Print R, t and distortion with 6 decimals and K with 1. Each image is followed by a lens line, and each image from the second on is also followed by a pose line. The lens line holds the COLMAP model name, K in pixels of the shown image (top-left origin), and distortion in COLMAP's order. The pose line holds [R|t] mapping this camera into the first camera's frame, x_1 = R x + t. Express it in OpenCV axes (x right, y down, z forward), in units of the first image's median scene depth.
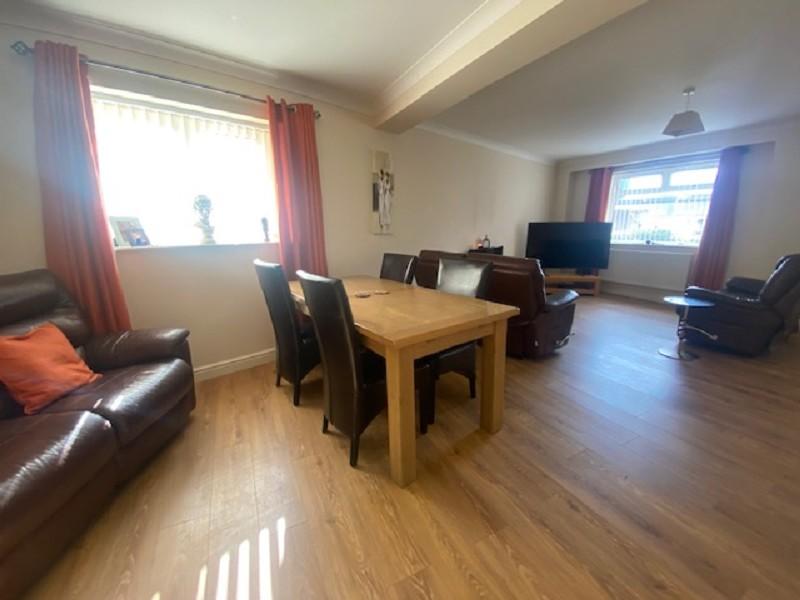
lens RADIAL K [[326.0, 0, 399.7], [0, 326.0, 298.5], [0, 0, 1]] dist [0.020730, -0.020243]
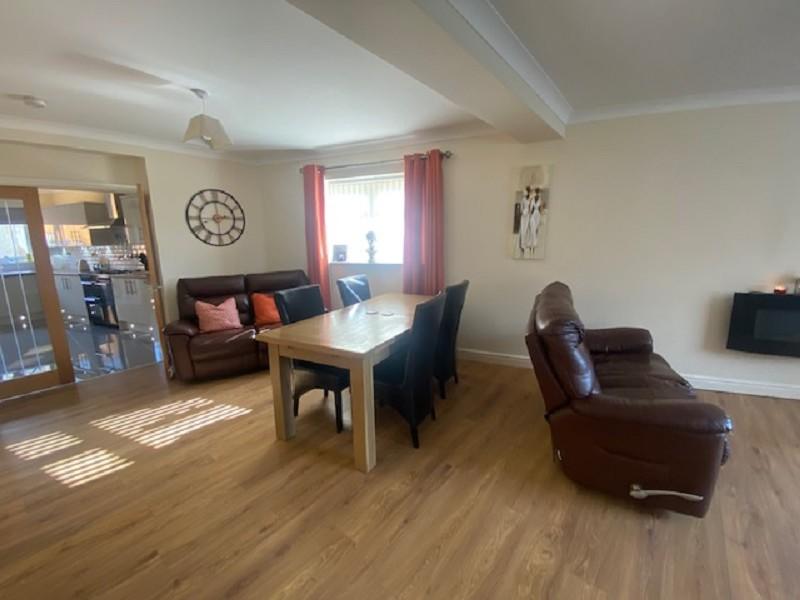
lens RADIAL K [[326.0, 0, 399.7], [0, 326.0, 298.5], [0, 0, 1]] dist [0.020730, -0.020243]
pose [[0.411512, 0.165773, -0.896202, 0.625913], [-0.178382, 0.978951, 0.099172, -0.121539], [0.893777, 0.119056, 0.432421, 0.334752]]
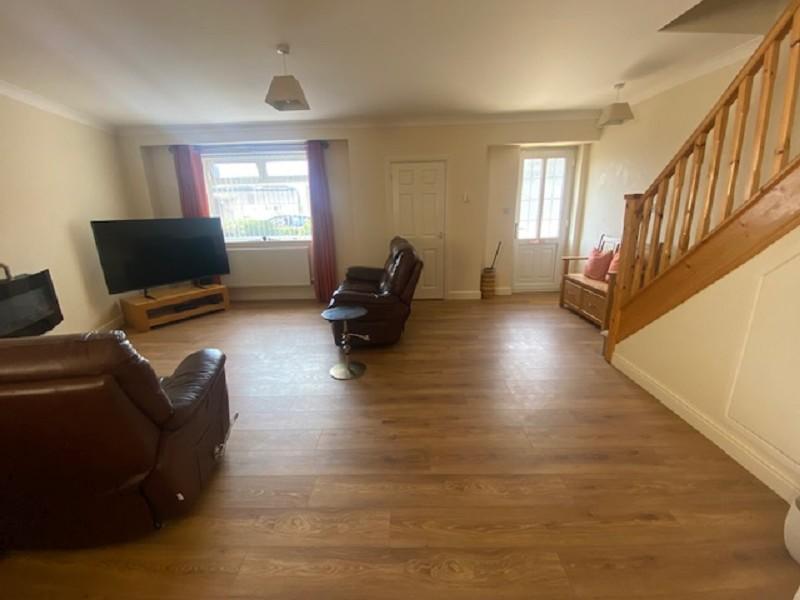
lens RADIAL K [[326.0, 0, 399.7], [0, 326.0, 298.5], [0, 0, 1]] dist [0.020730, -0.020243]
pose [[0.465511, -0.243348, 0.850930, 0.182400], [0.211201, 0.964224, 0.160208, -0.114193], [-0.859473, 0.105139, 0.500252, 0.361050]]
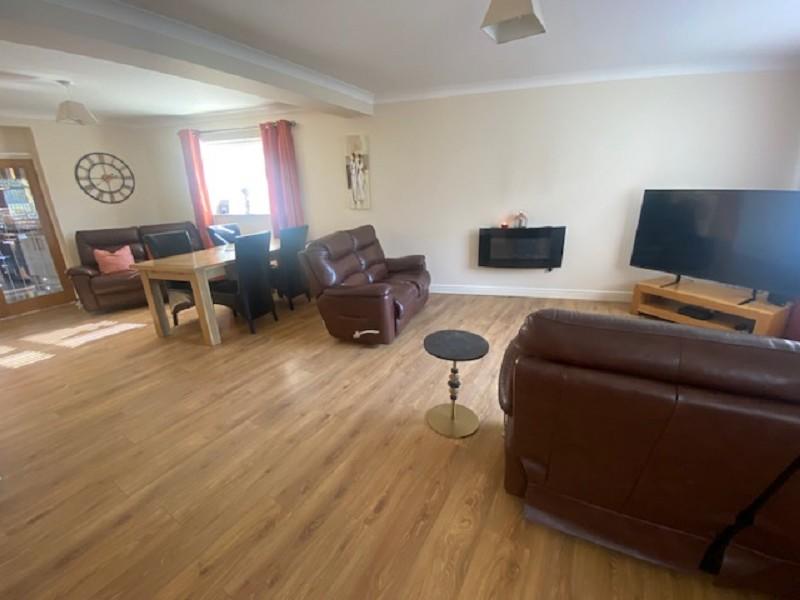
lens RADIAL K [[326.0, 0, 399.7], [0, 326.0, 298.5], [0, 0, 1]] dist [0.020730, -0.020243]
pose [[0.531782, 0.255272, -0.807492, 1.084899], [-0.154942, 0.966722, 0.203571, -0.148593], [0.832587, 0.016859, 0.553638, 0.483423]]
